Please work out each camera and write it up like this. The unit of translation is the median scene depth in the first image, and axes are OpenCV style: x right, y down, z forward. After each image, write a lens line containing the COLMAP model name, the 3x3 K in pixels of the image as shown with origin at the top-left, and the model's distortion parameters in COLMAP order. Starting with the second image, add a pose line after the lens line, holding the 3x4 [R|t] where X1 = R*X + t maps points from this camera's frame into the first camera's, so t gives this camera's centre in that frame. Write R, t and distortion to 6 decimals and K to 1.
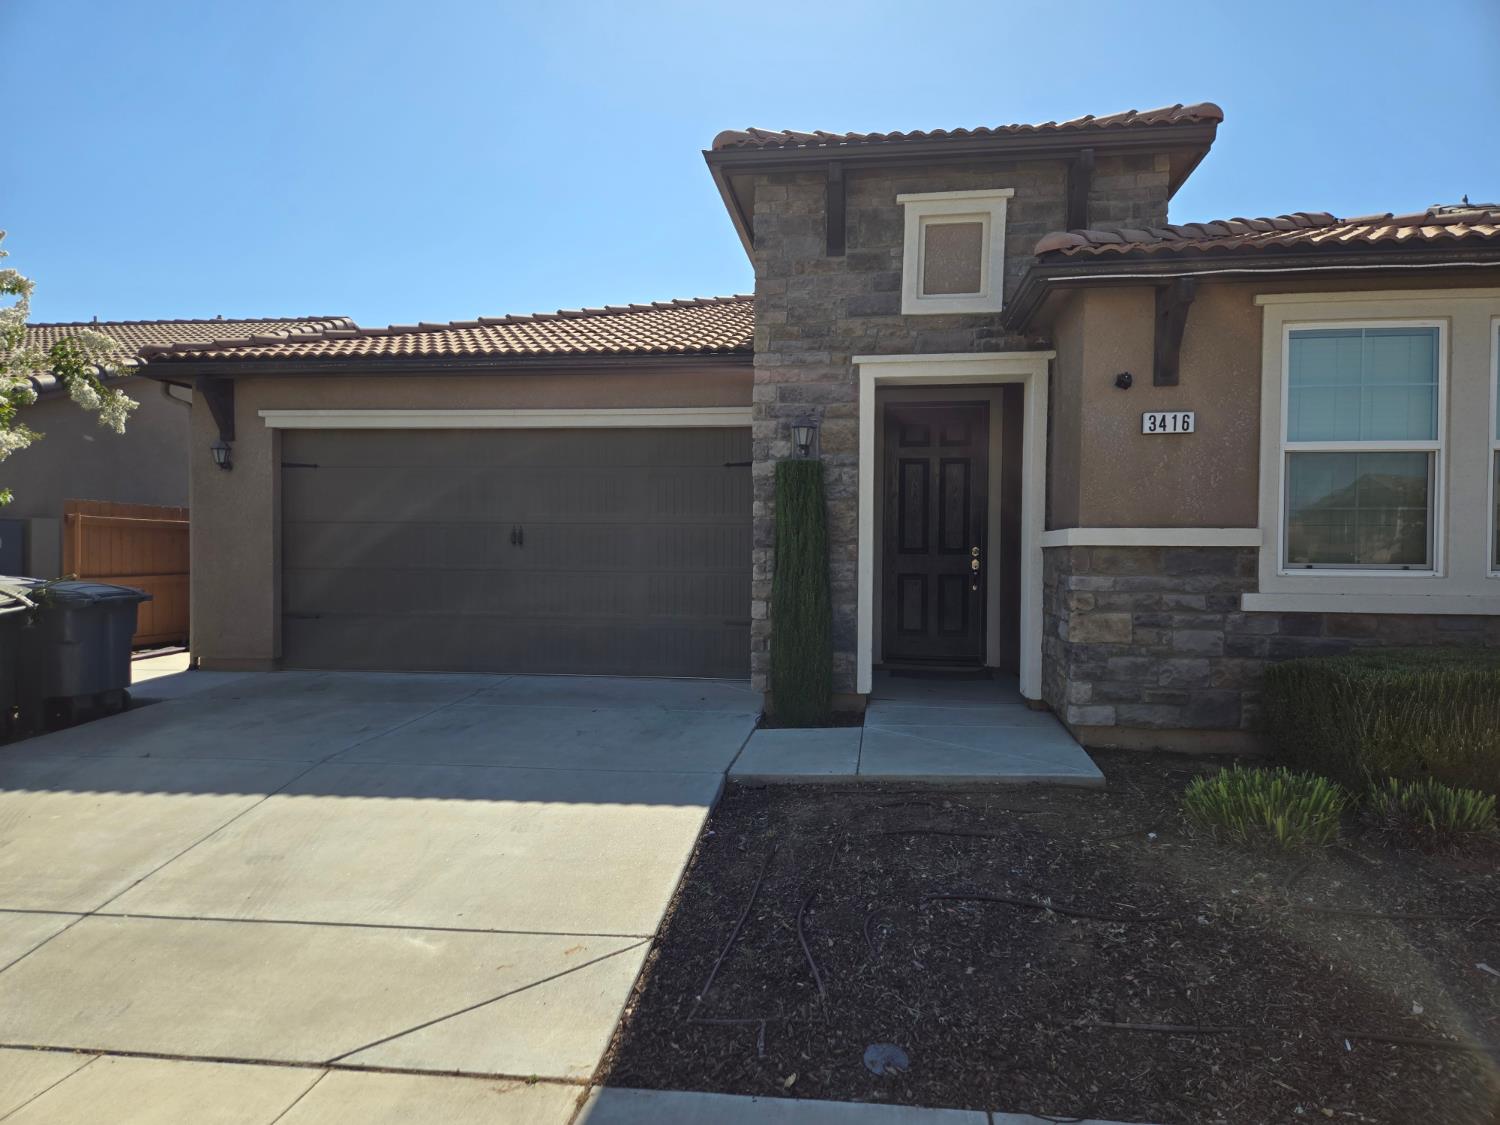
lens RADIAL K [[999.3, 0, 733.2], [0, 999.3, 570.3], [0, 0, 1]] dist [0.077428, -0.069677]
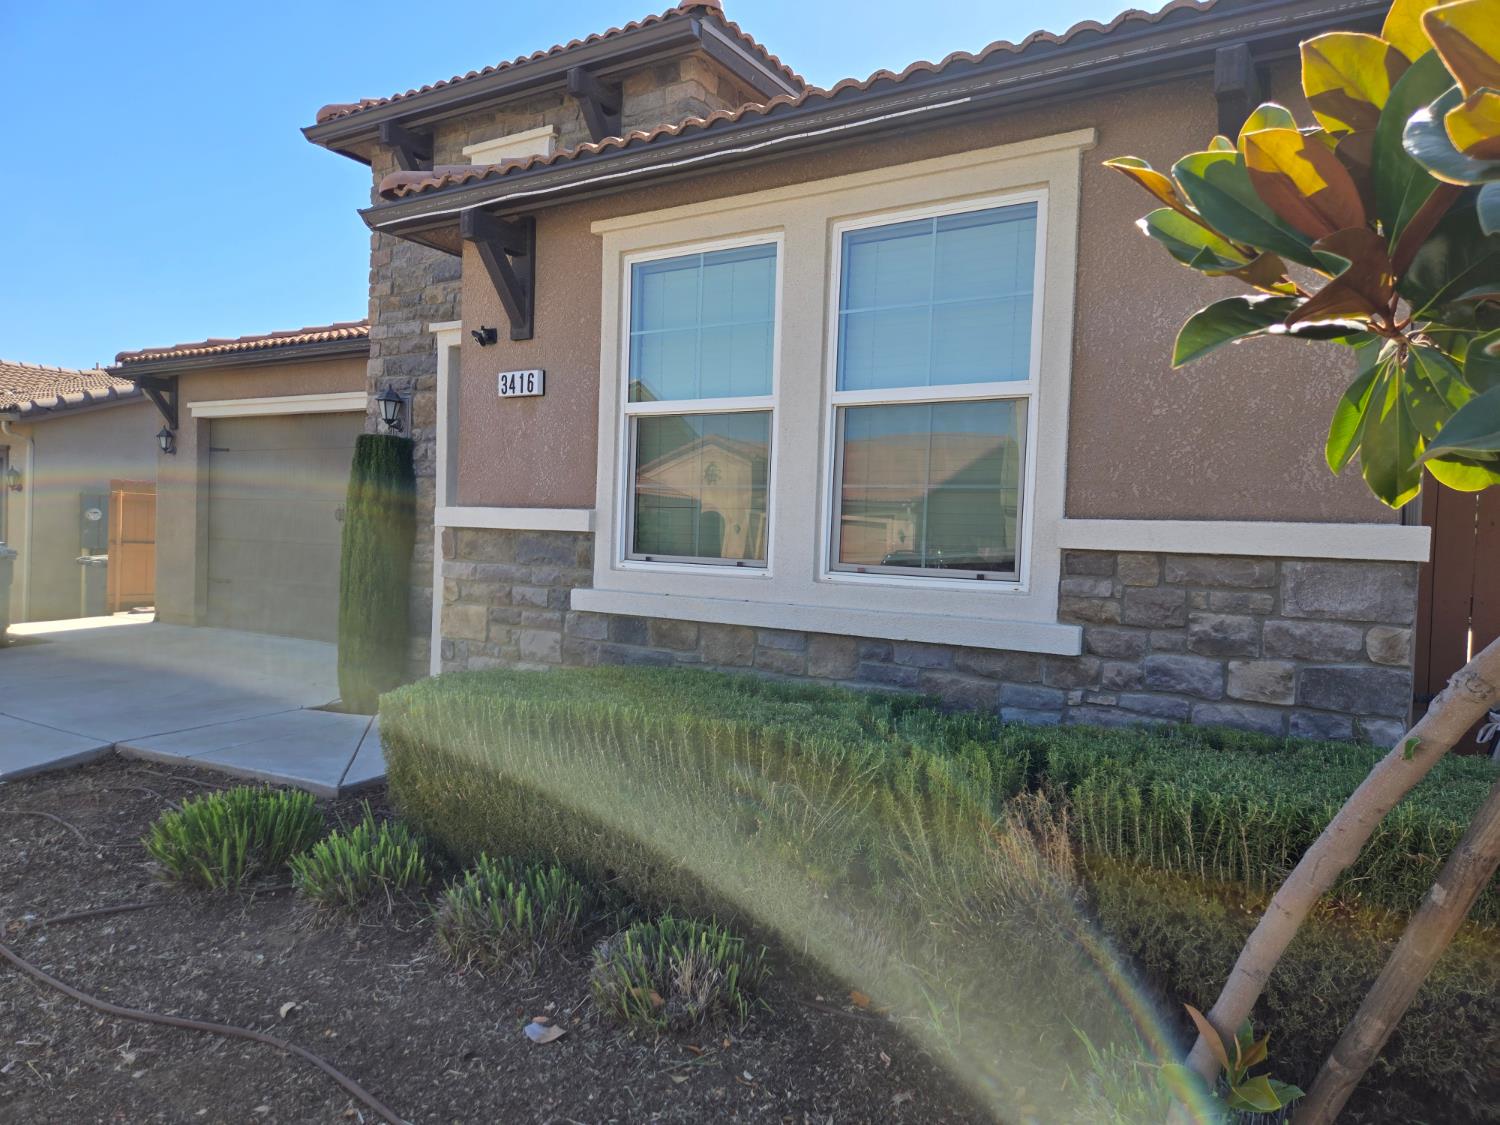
lens RADIAL K [[1002.0, 0, 750.0], [0, 1002.0, 562.5], [0, 0, 1]] dist [0.074164, -0.065297]
pose [[0.909817, 0.034180, -0.413600, 0.950933], [-0.033007, 0.999405, 0.009984, -0.010858], [0.413695, 0.004568, 0.910404, 0.310727]]
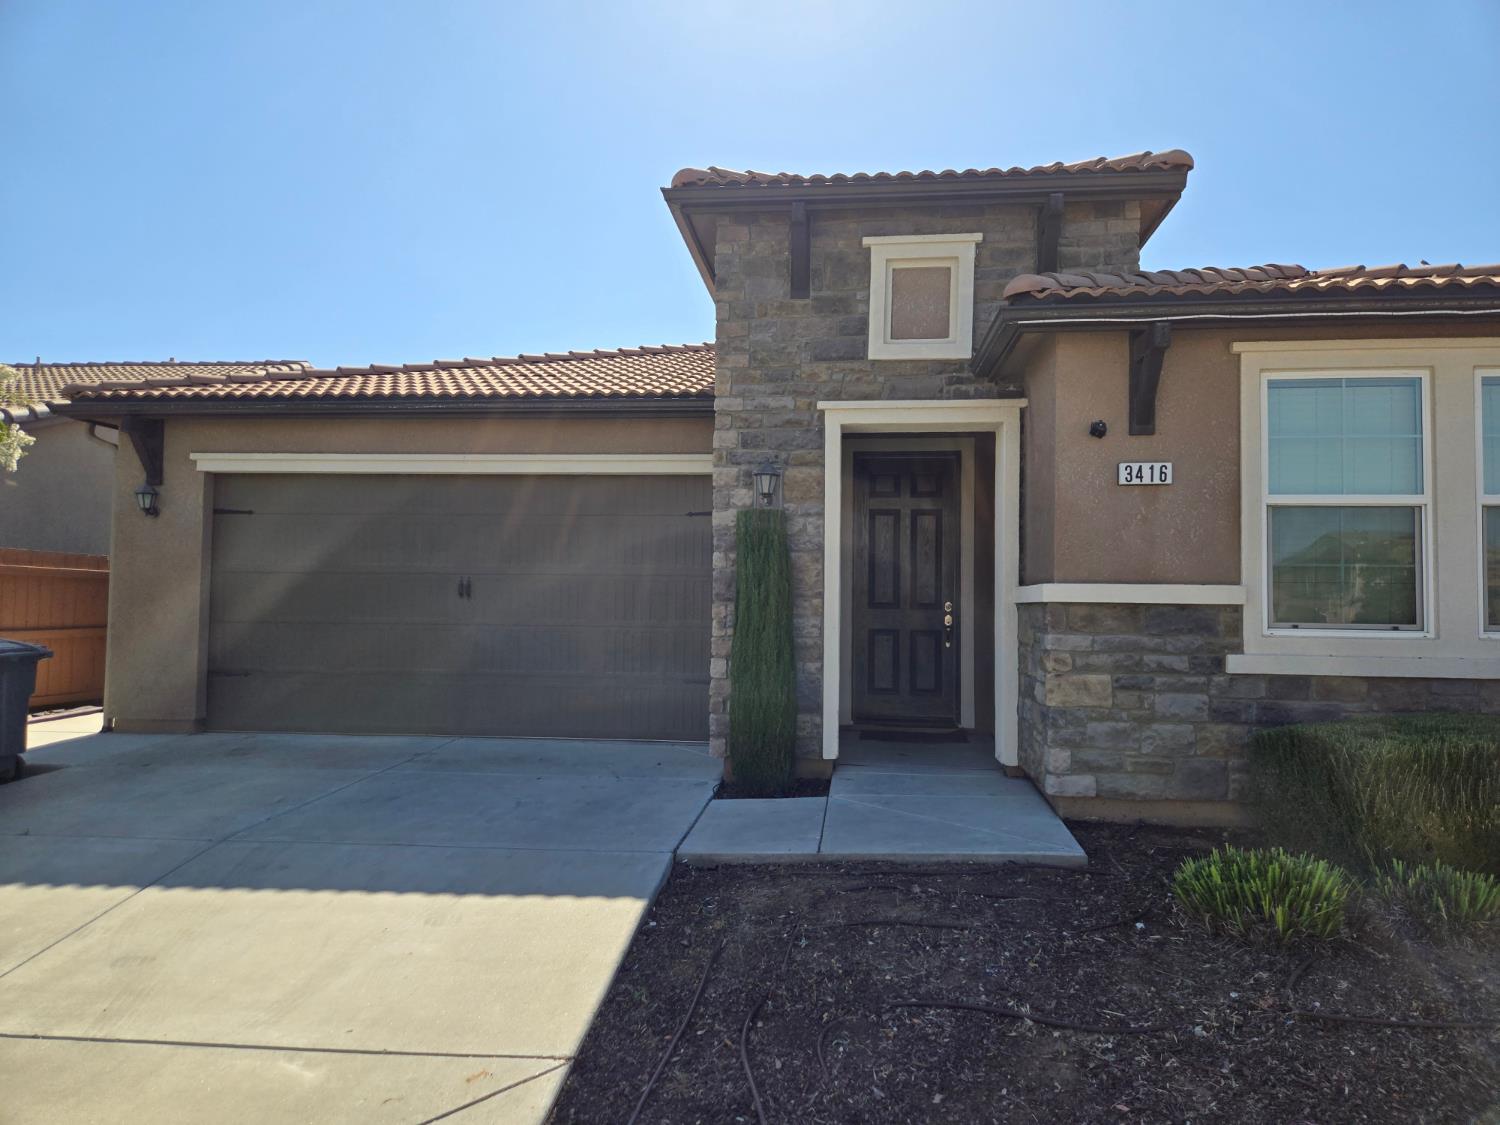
lens RADIAL K [[1002.0, 0, 750.0], [0, 1002.0, 562.5], [0, 0, 1]] dist [0.074164, -0.065297]
pose [[0.999277, 0.006379, 0.037473, 0.024080], [-0.004143, 0.998224, -0.059431, -0.004385], [-0.037785, 0.059233, 0.997529, 0.071187]]
